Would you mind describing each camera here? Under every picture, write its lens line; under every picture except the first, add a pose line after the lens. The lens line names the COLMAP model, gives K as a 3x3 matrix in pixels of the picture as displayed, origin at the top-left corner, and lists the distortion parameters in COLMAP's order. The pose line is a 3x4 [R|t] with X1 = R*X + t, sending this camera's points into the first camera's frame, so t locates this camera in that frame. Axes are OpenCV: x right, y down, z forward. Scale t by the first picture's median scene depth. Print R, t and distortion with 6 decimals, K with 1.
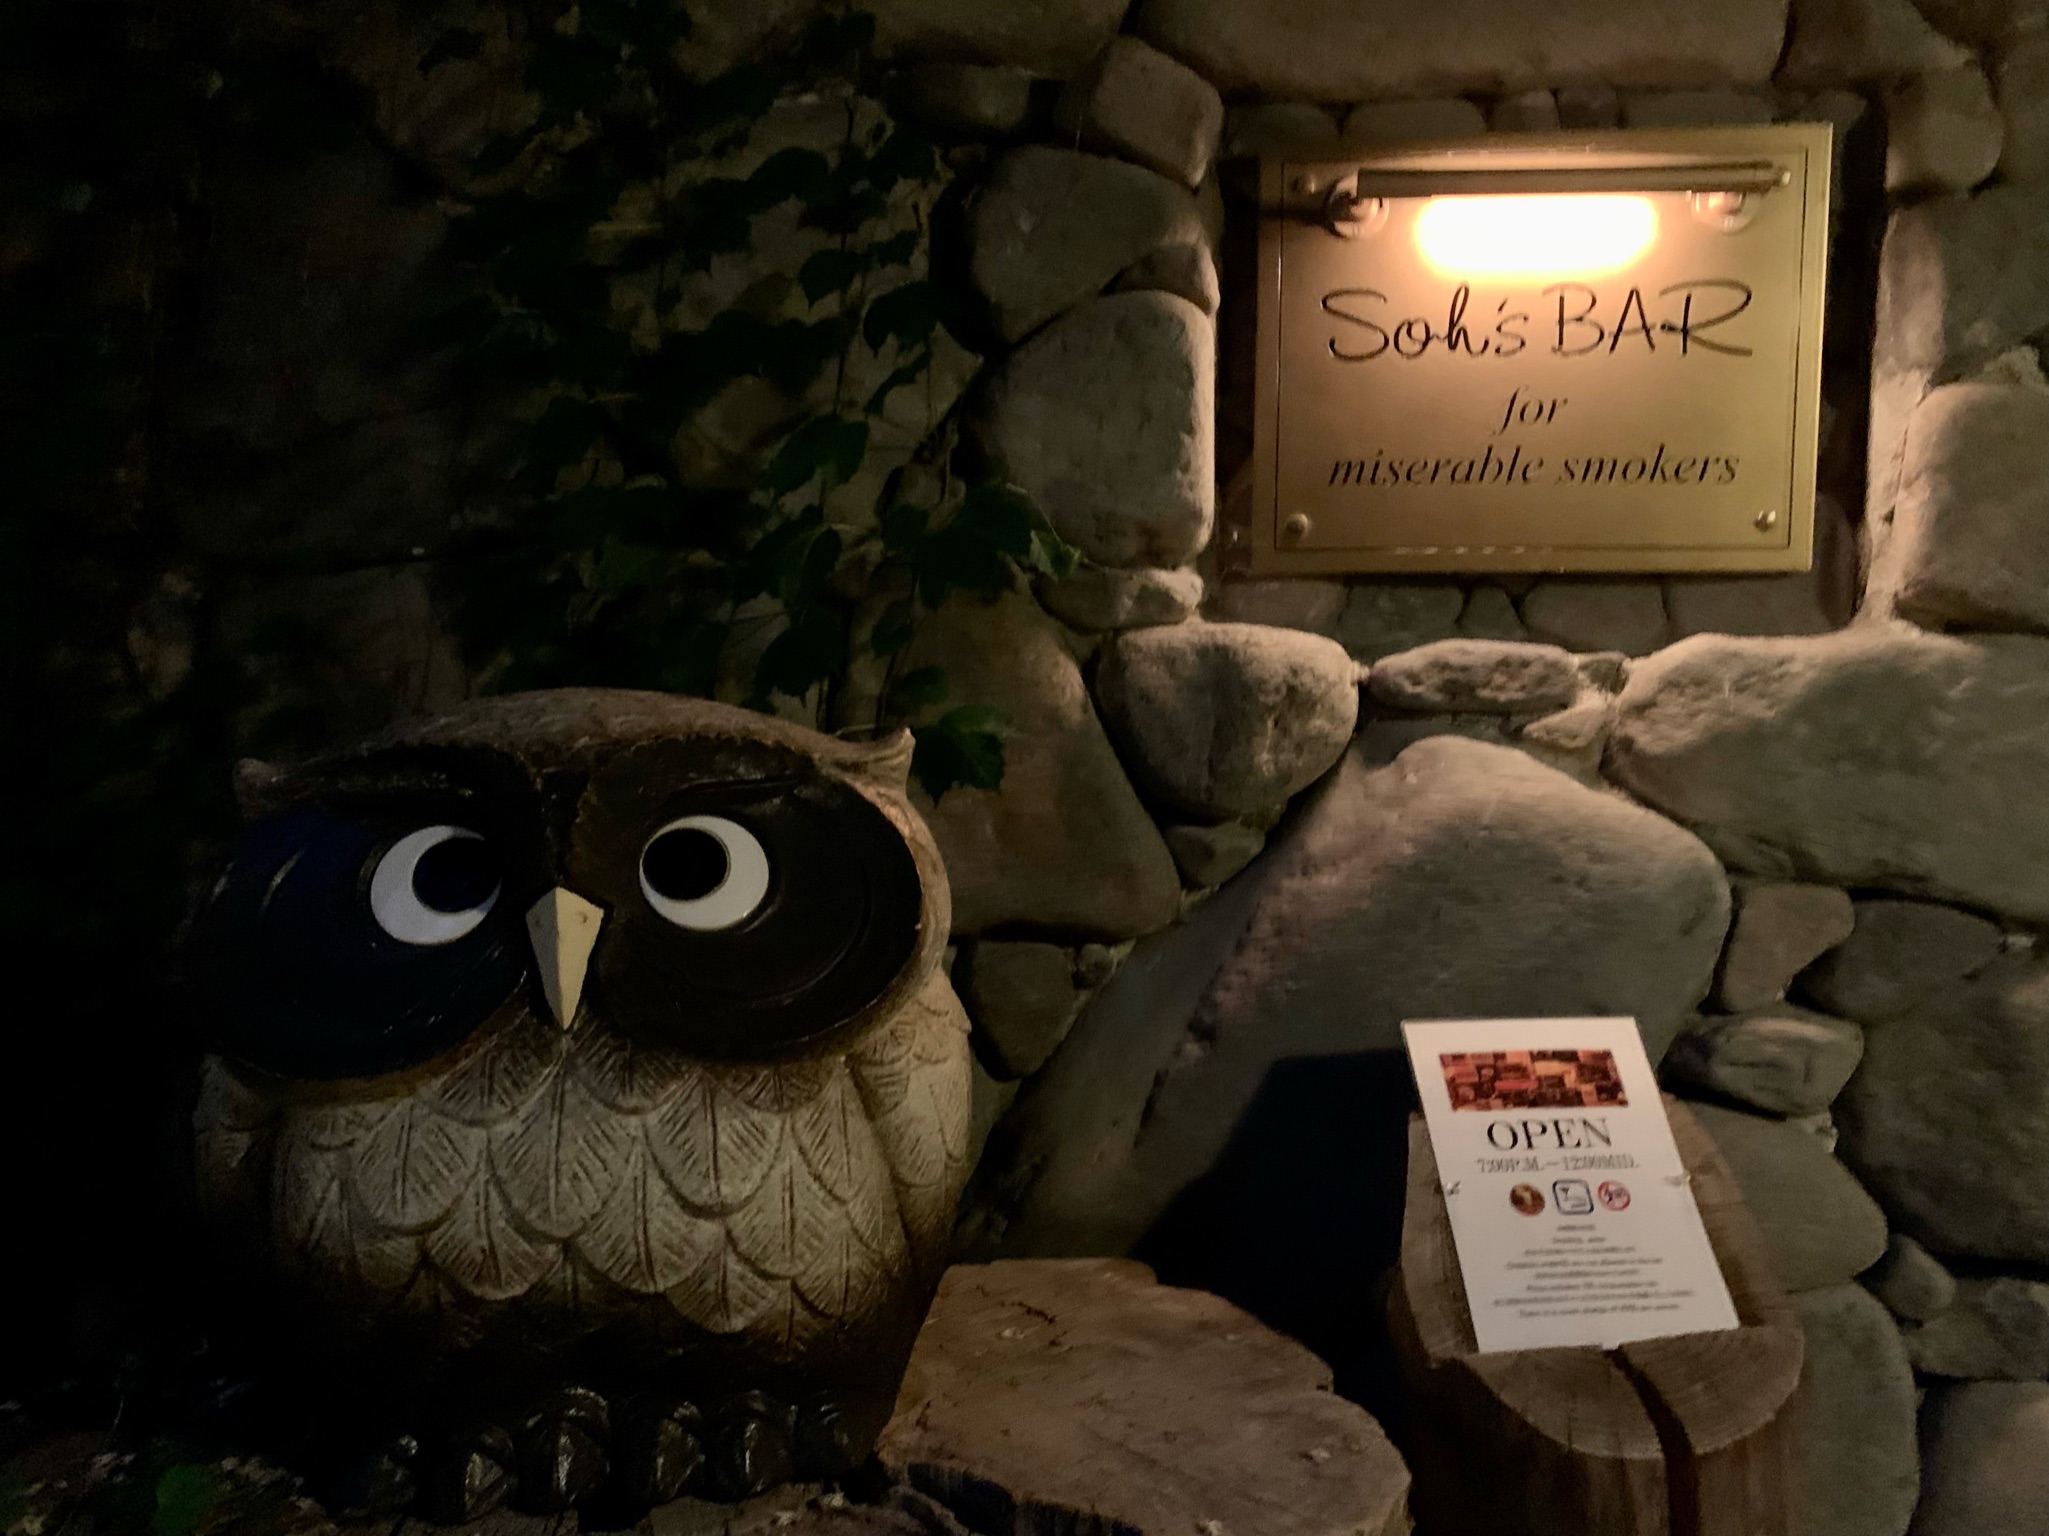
lens RADIAL K [[1562.8, 0, 1025.3], [0, 1562.8, 766.6], [0, 0, 1]] dist [-0.006471, -0.005399]
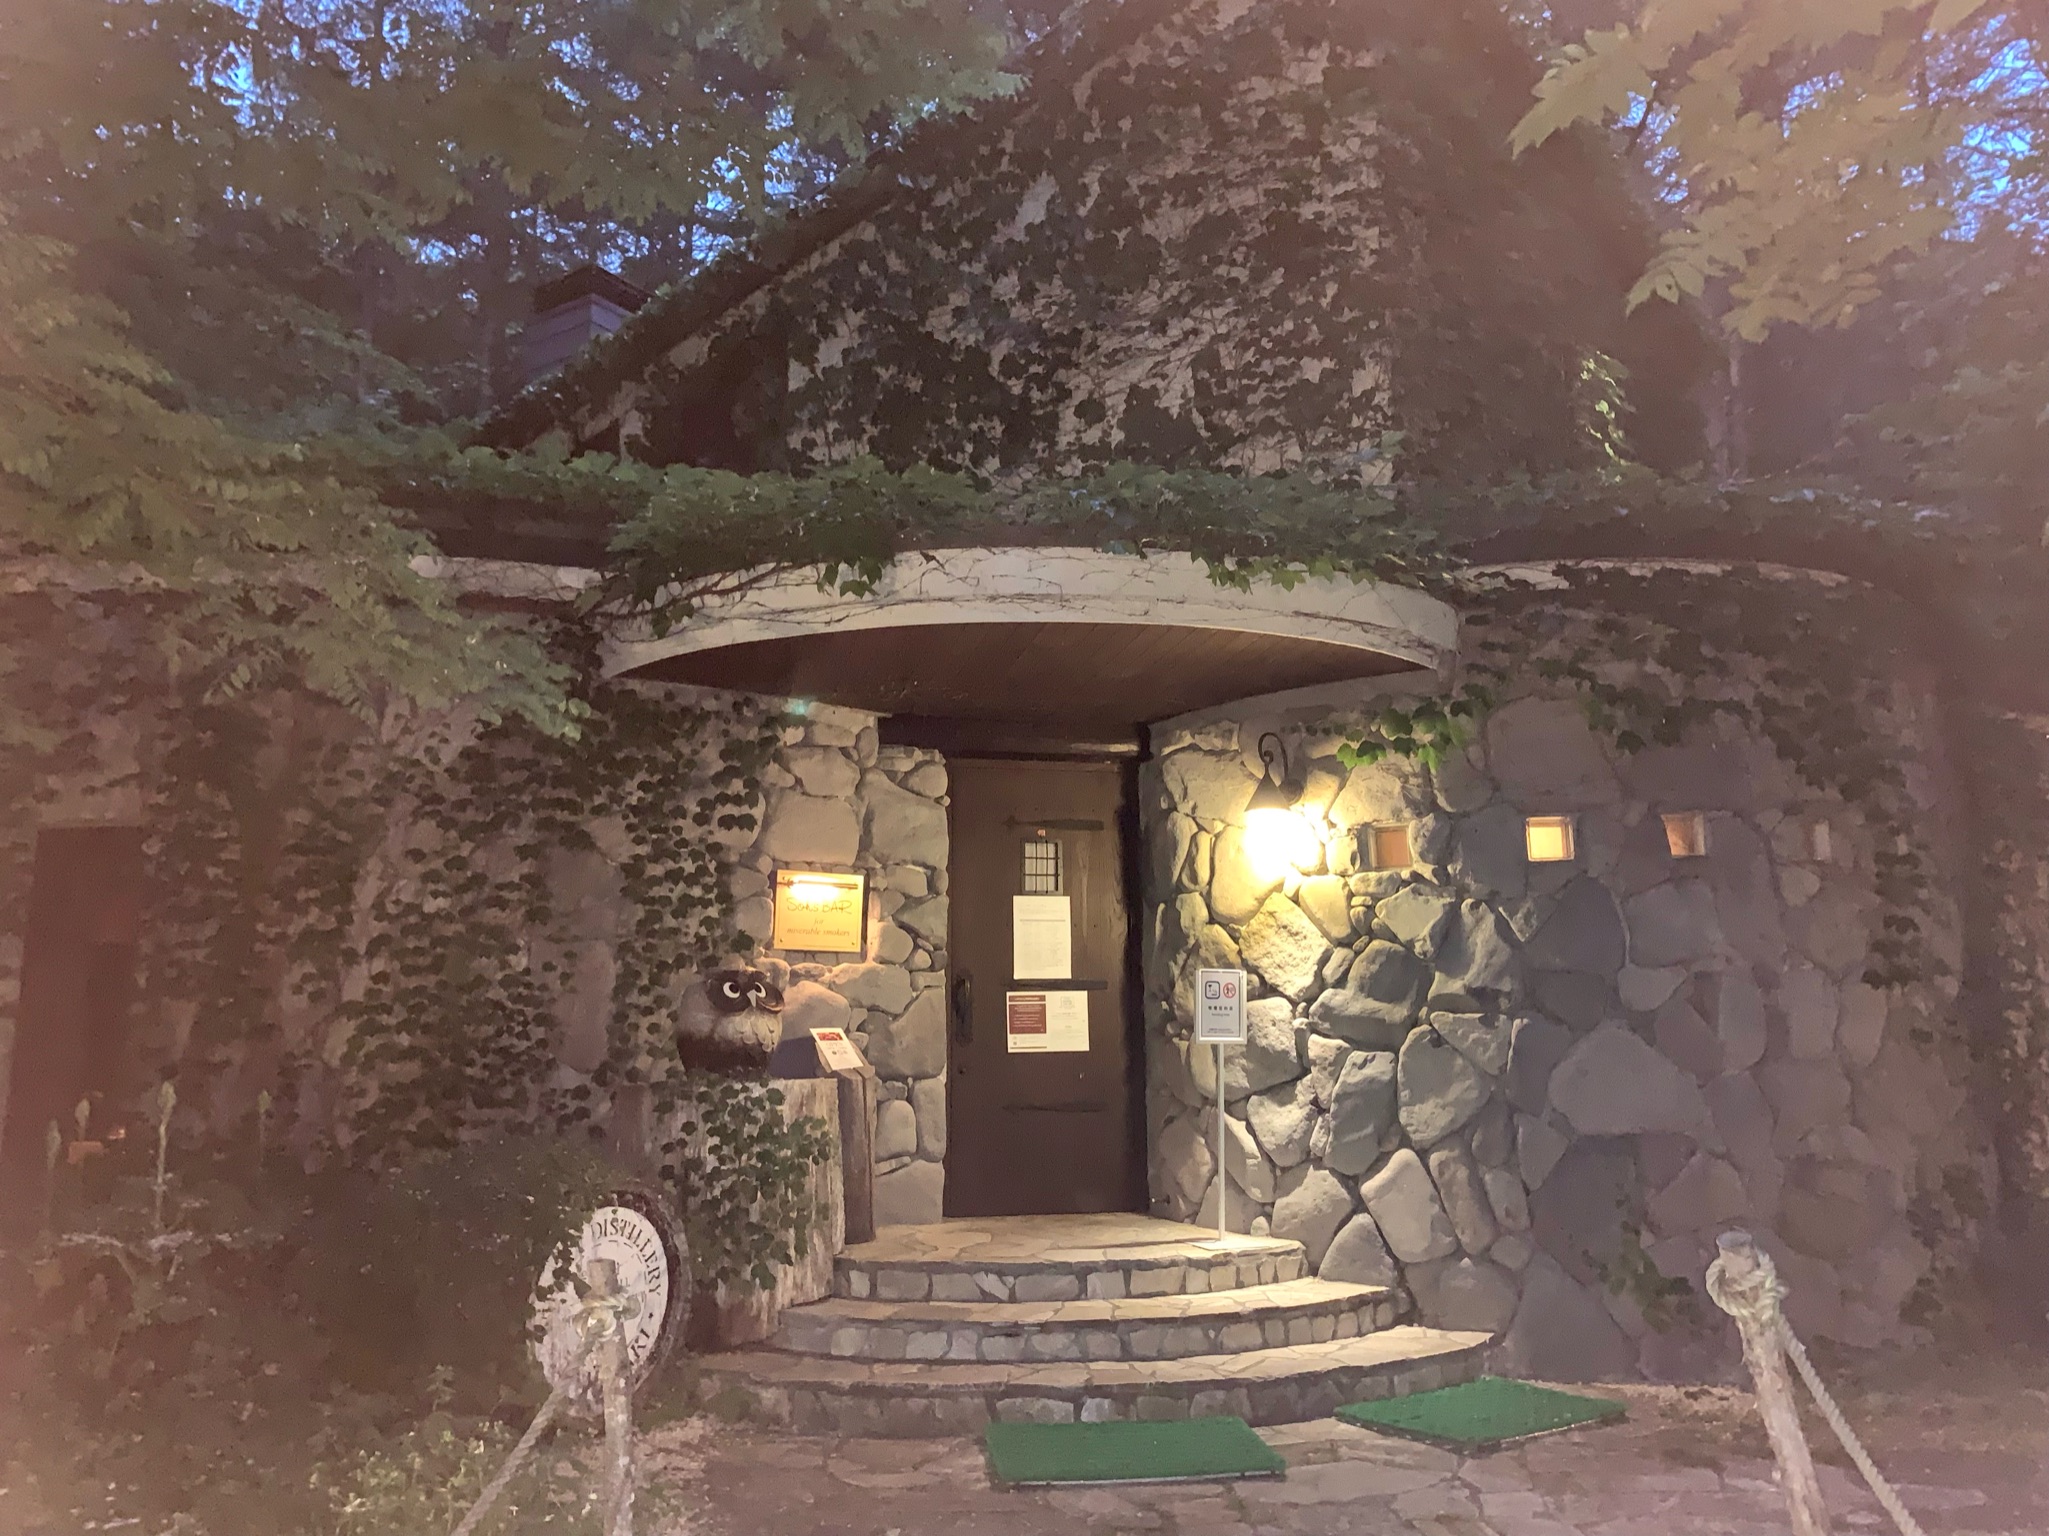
lens RADIAL K [[1562.8, 0, 1024.8], [0, 1562.8, 768.1], [0, 0, 1]] dist [-0.006471, -0.005399]
pose [[0.725883, 0.116418, 0.677895, -3.058456], [0.041731, 0.976302, -0.212351, 0.461380], [-0.686552, 0.182431, 0.703822, -3.614315]]
